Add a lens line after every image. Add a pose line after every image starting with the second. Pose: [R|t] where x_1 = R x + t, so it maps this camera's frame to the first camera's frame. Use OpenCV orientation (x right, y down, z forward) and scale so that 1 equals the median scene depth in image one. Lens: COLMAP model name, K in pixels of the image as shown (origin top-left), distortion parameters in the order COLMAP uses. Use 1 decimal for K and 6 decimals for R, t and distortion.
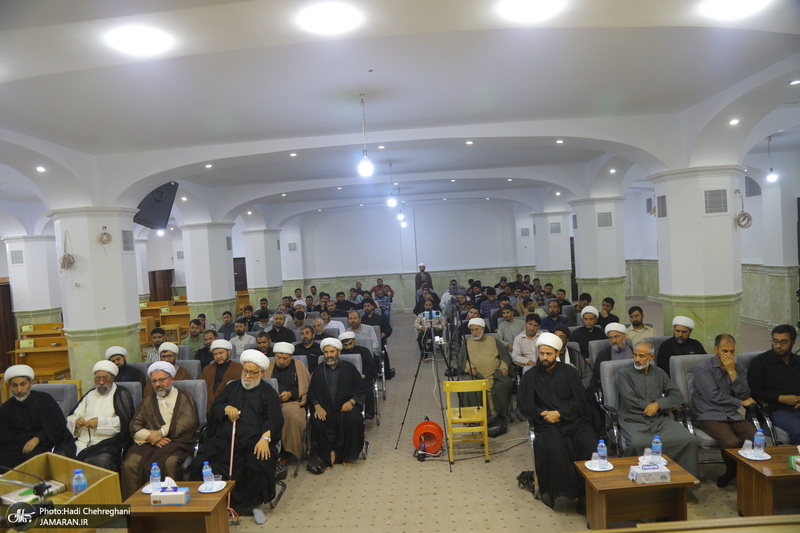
lens RADIAL K [[554.0, 0, 400.0], [0, 554.0, 266.5], [0, 0, 1]] dist [-0.074913, -0.001017]
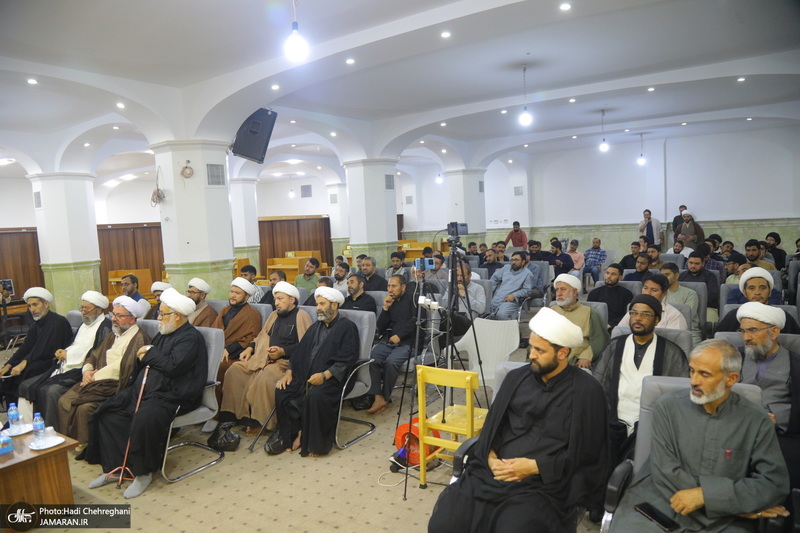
lens RADIAL K [[554.0, 0, 400.0], [0, 554.0, 266.5], [0, 0, 1]] dist [-0.074913, -0.001017]
pose [[0.857947, 0.057266, -0.510537, 0.299159], [-0.012632, 0.995819, 0.090471, 0.023805], [0.513583, -0.071170, 0.855083, 0.325616]]
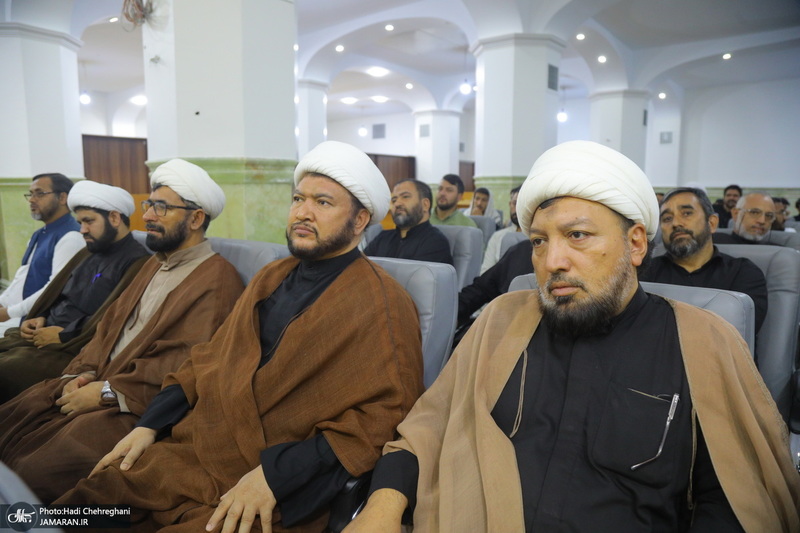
lens RADIAL K [[554.0, 0, 400.0], [0, 554.0, 266.5], [0, 0, 1]] dist [-0.074913, -0.001017]
pose [[0.804921, 0.141215, -0.576333, -0.143116], [-0.066910, 0.986675, 0.148311, 0.120437], [0.589597, -0.080817, 0.803644, 0.716885]]
